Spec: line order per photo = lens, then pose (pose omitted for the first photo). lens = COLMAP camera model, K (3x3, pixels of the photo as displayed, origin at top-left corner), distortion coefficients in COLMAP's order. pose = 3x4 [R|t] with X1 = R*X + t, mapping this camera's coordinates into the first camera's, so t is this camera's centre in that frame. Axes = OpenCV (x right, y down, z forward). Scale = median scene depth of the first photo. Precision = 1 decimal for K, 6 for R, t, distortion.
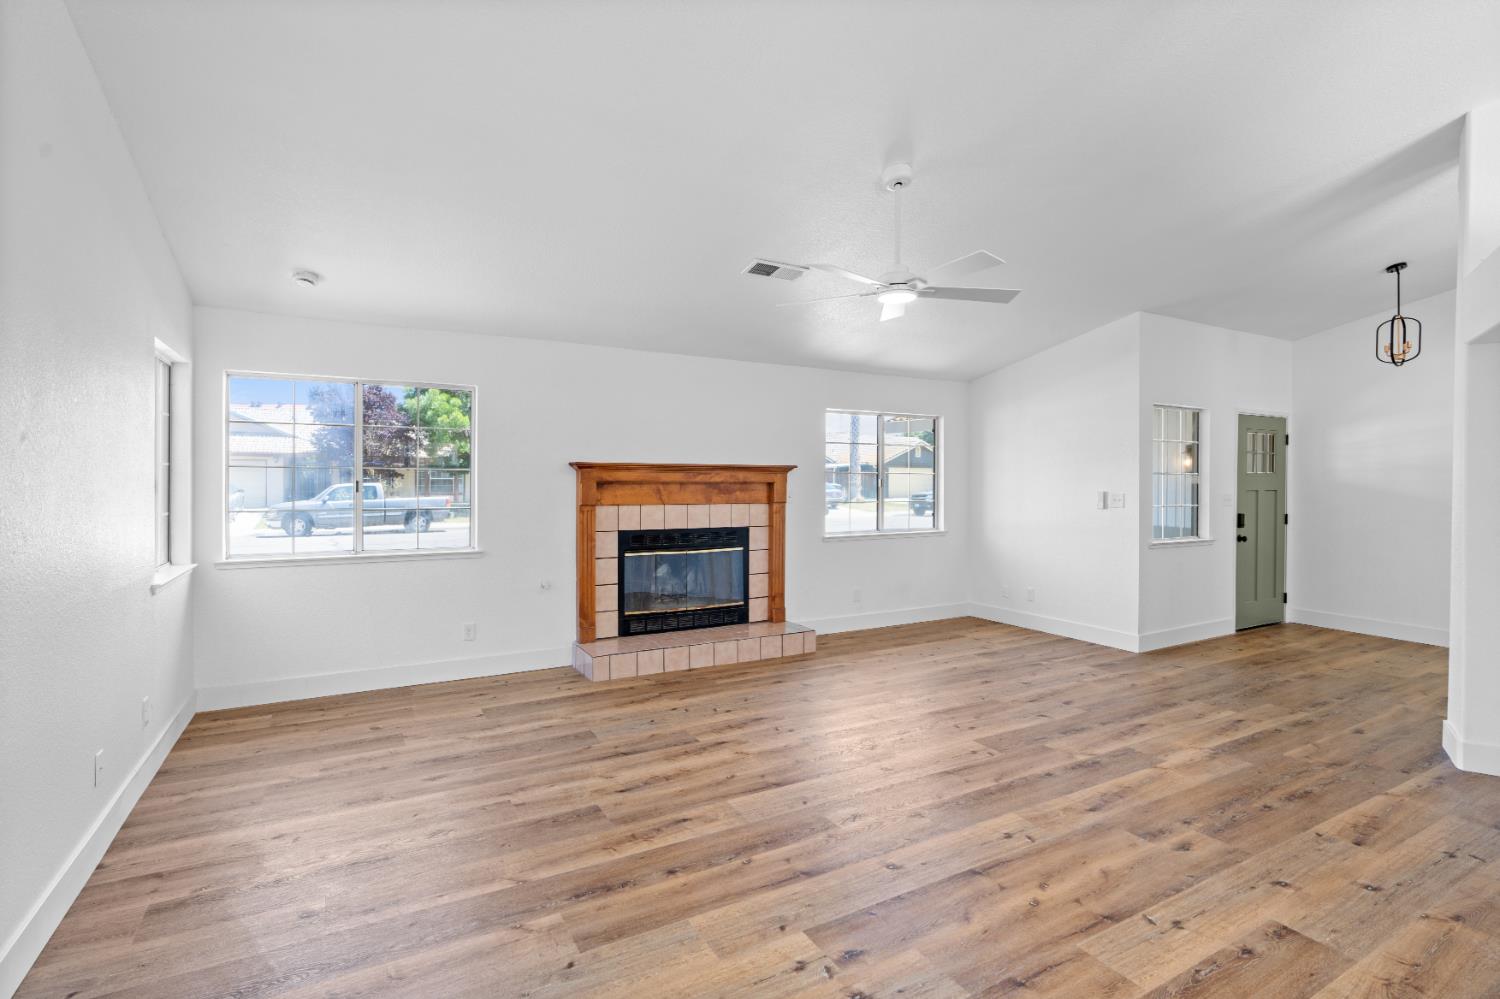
lens RADIAL K [[711.5, 0, 747.4], [0, 711.5, 500.4], [0, 0, 1]] dist [-0.003782, 0.003501]
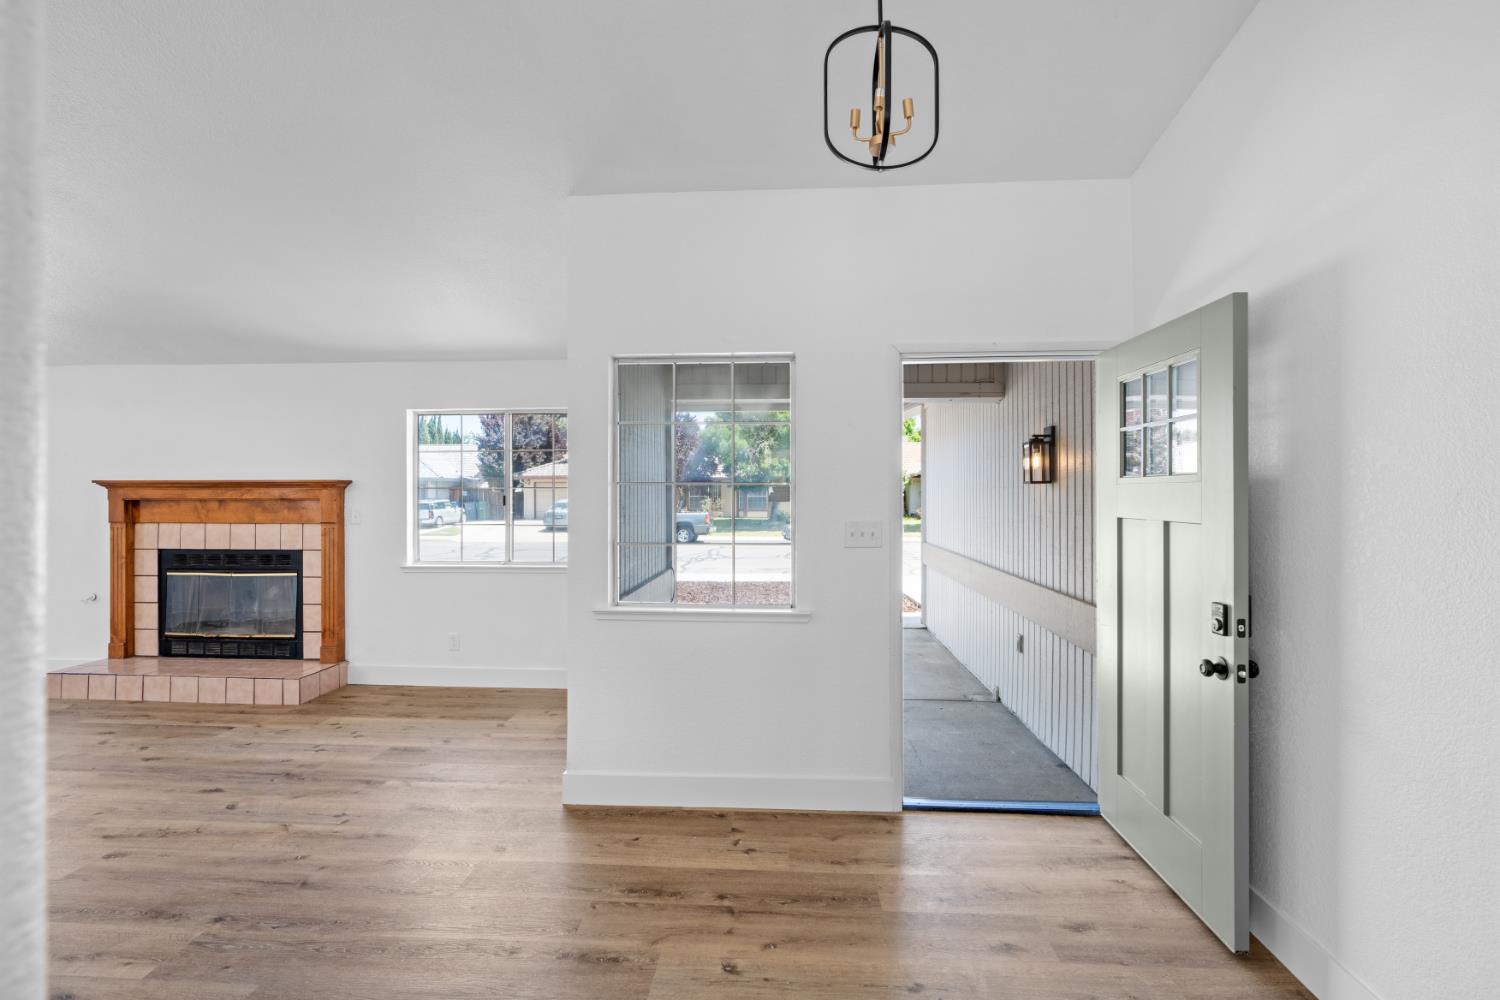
lens RADIAL K [[675.8, 0, 751.1], [0, 675.8, 484.9], [0, 0, 1]] dist [-0.008327, 0.001435]
pose [[0.837623, -0.013243, -0.546088, 1.005660], [-0.011755, 0.999038, -0.042257, -0.016271], [0.546122, 0.041815, 0.836661, 0.649895]]
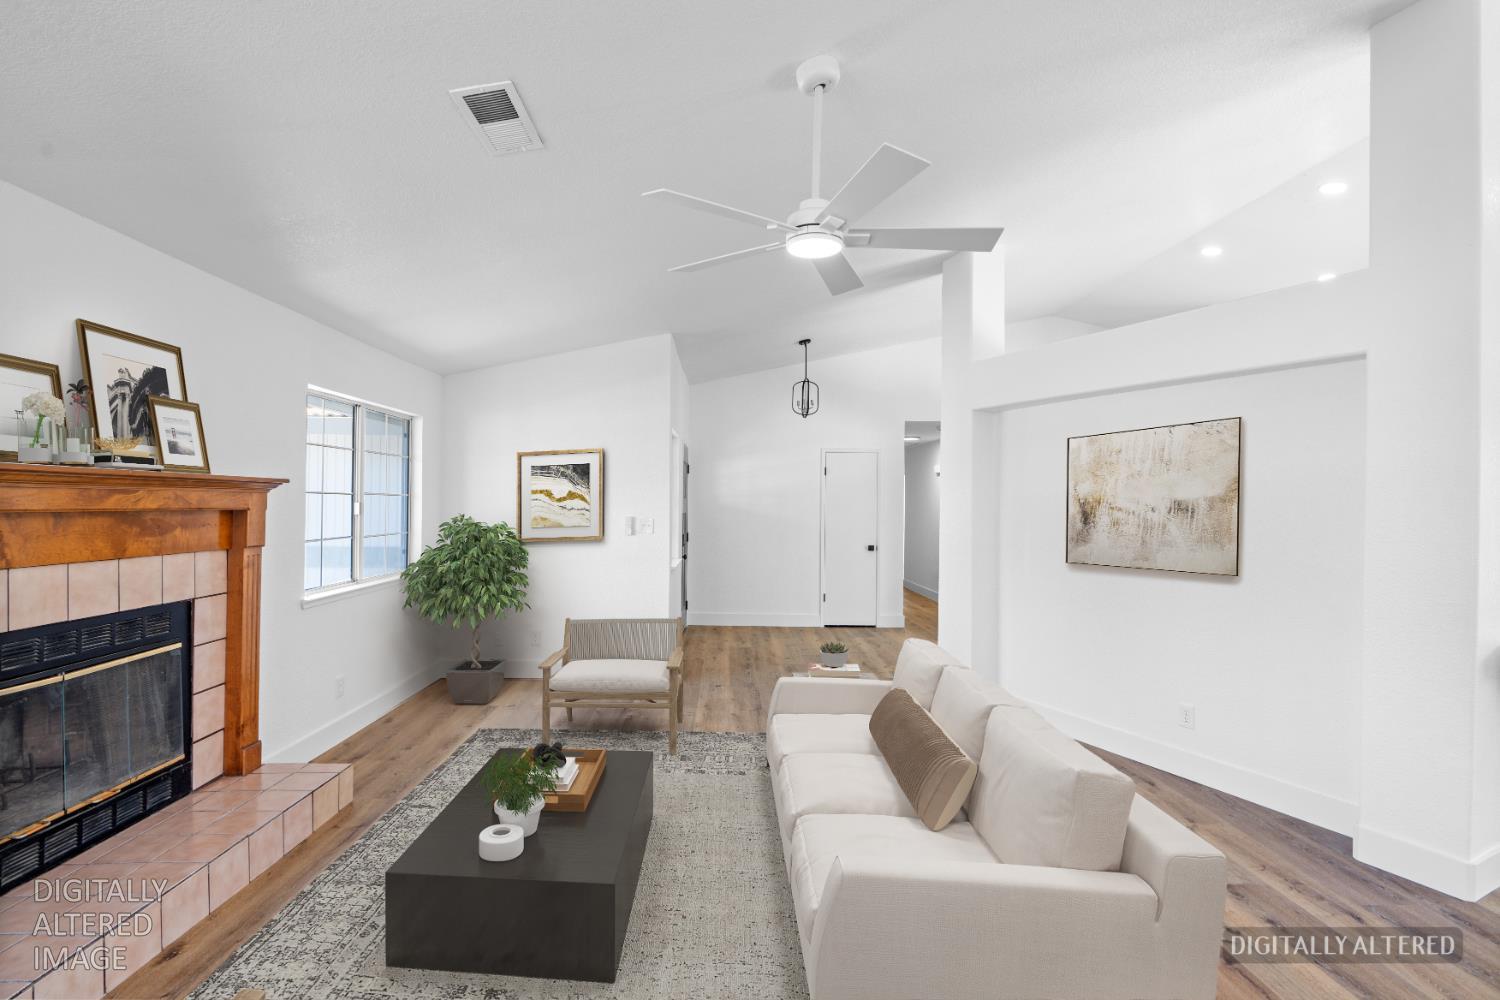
lens RADIAL K [[711.5, 0, 747.4], [0, 711.5, 502.7], [0, 0, 1]] dist [-0.003782, 0.003501]
pose [[0.471088, 0.000987, 0.882085, -0.275315], [0.019256, 0.999750, -0.011403, -0.018503], [-0.881876, 0.022357, 0.470951, 0.456802]]
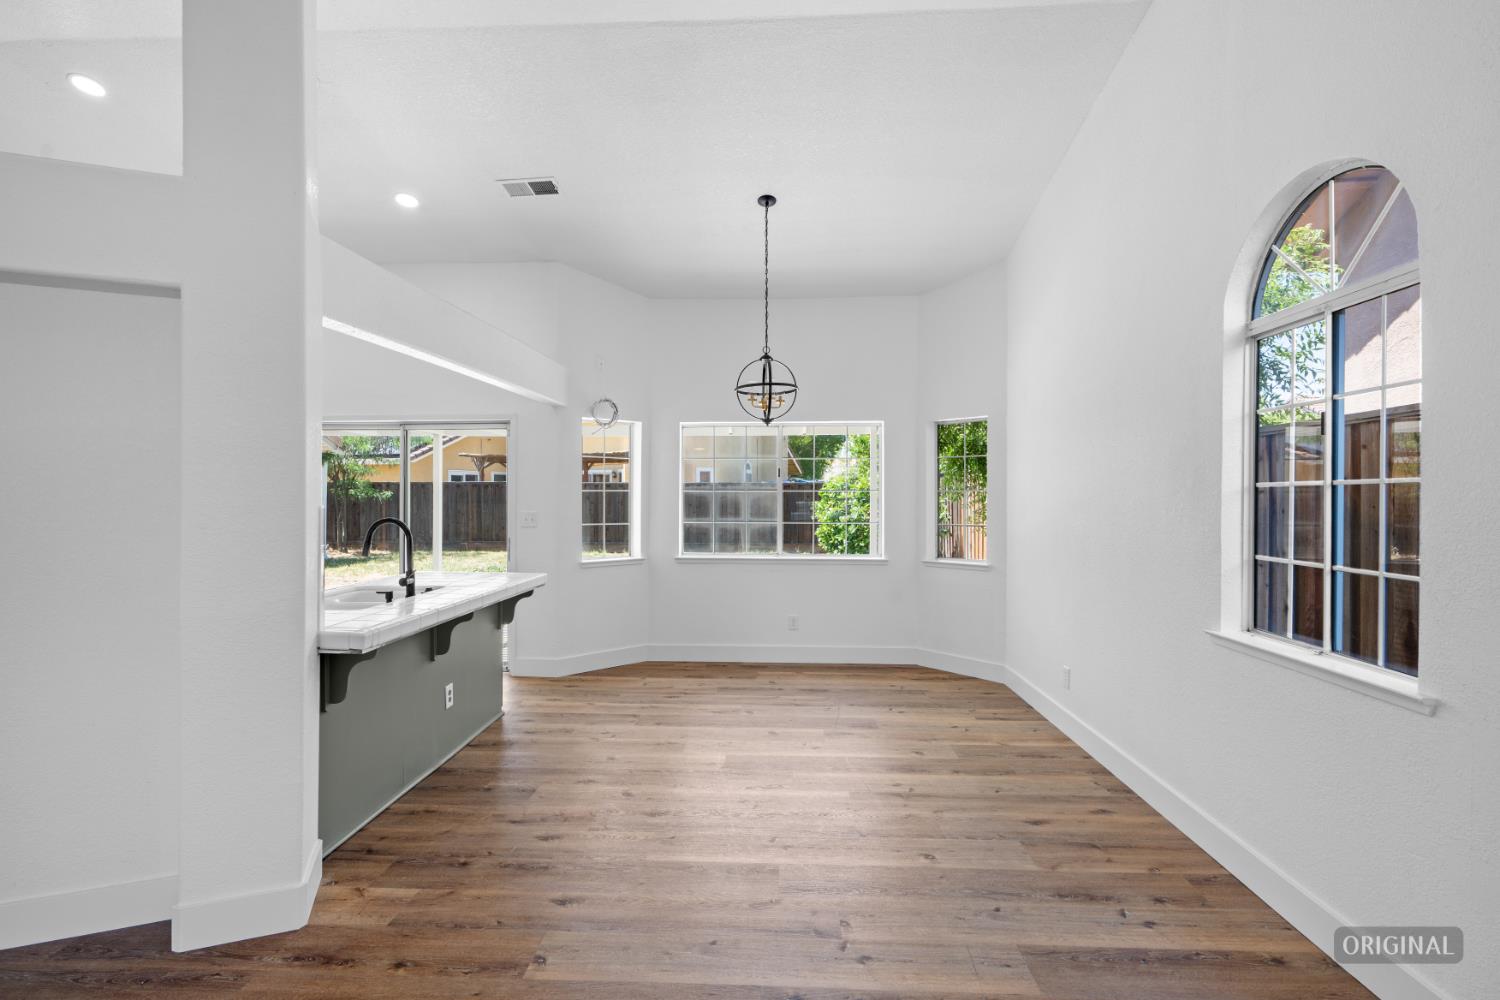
lens RADIAL K [[711.5, 0, 737.8], [0, 711.5, 497.4], [0, 0, 1]] dist [-0.003782, 0.003501]
pose [[-0.836401, -0.007789, 0.548062, -0.081119], [0.012922, 0.999341, 0.033923, -0.017765], [-0.547965, 0.035456, -0.835749, 0.466140]]
